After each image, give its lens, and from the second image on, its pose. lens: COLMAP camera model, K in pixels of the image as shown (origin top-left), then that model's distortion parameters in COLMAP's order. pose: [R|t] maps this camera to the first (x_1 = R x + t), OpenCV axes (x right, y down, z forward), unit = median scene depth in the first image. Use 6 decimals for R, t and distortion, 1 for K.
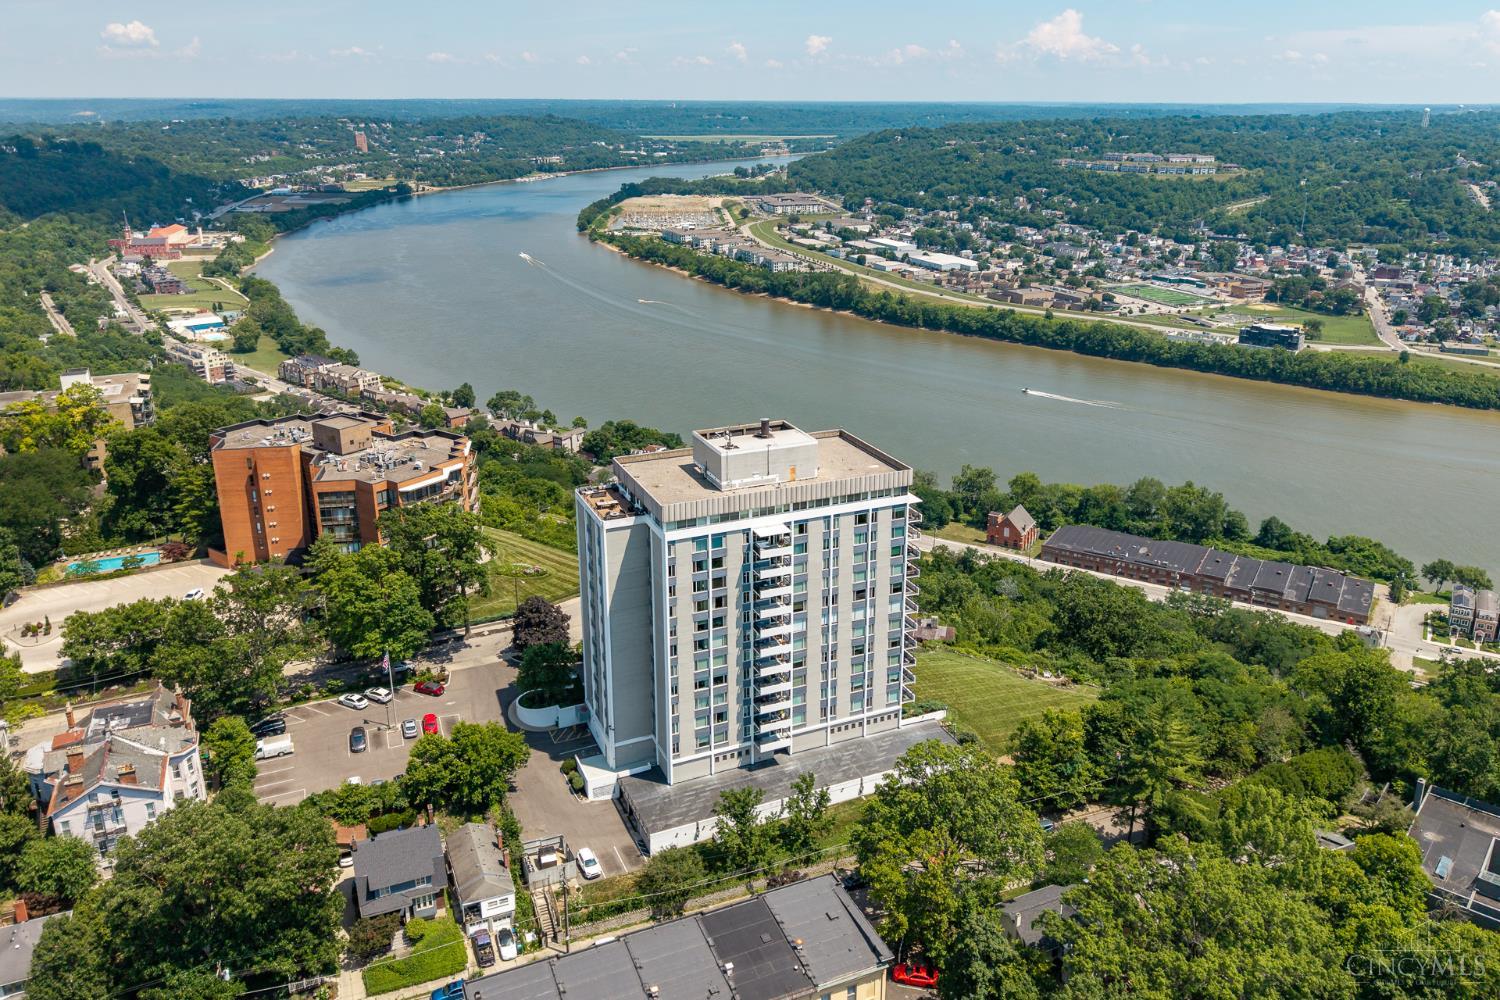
lens RADIAL K [[1033.0, 0, 750.0], [0, 1033.0, 500.0], [0, 0, 1]] dist [0.008925, 0.002048]
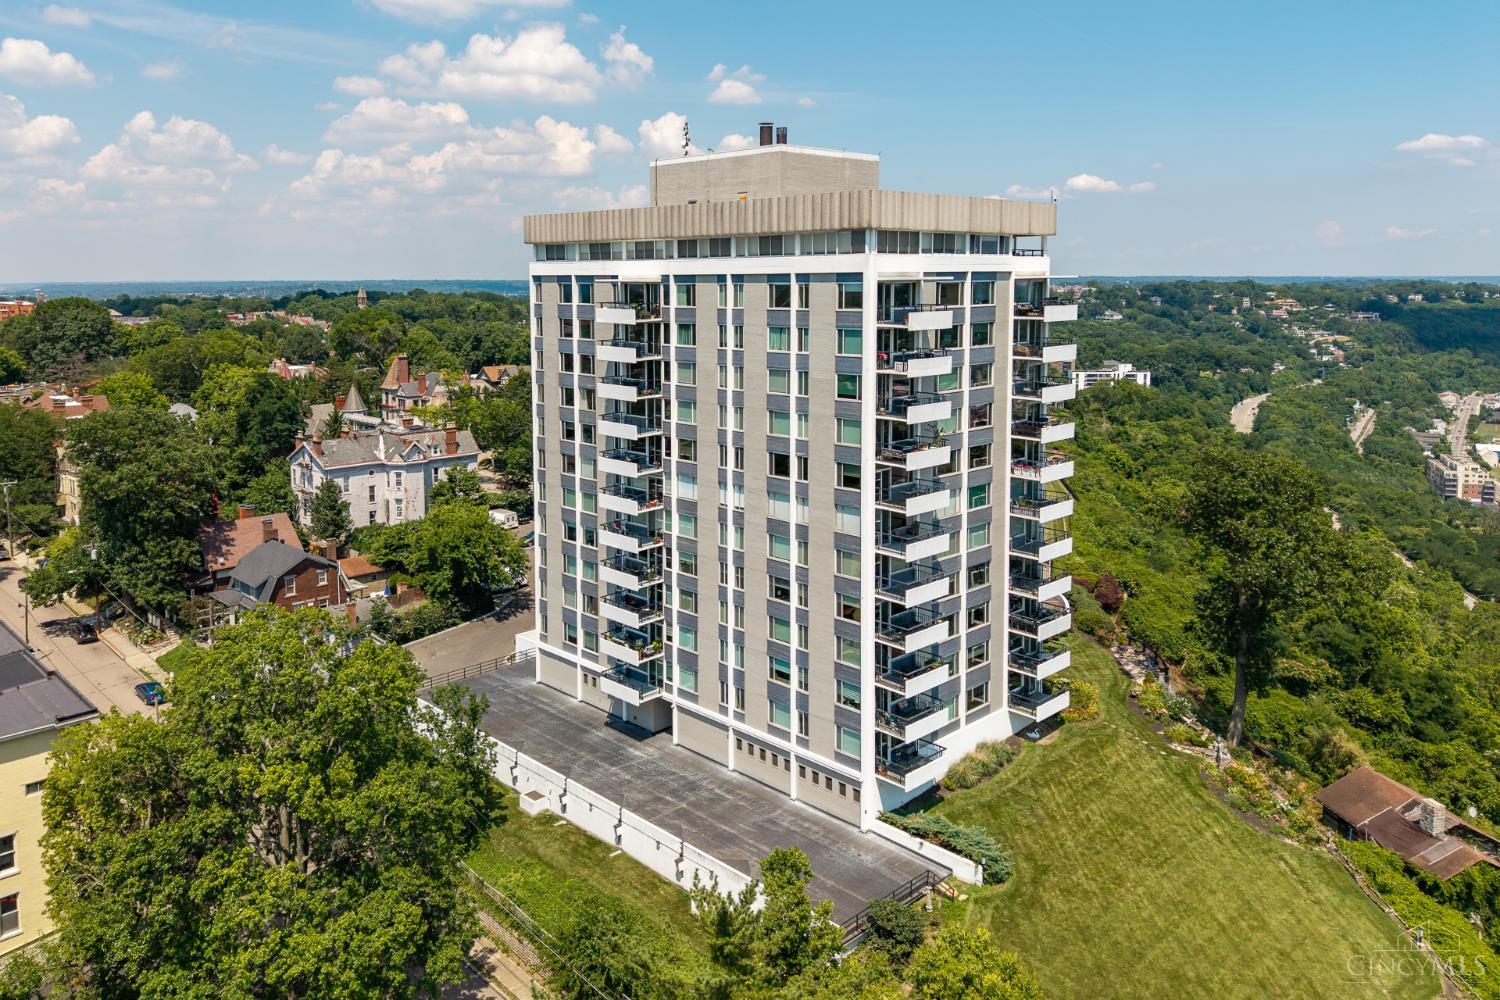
lens RADIAL K [[1033.0, 0, 750.0], [0, 1033.0, 500.0], [0, 0, 1]] dist [0.008925, 0.002048]
pose [[0.382724, 0.201238, -0.901679, 0.529710], [-0.311096, 0.947062, 0.079320, 0.071733], [0.869909, 0.250152, 0.425068, 0.785252]]
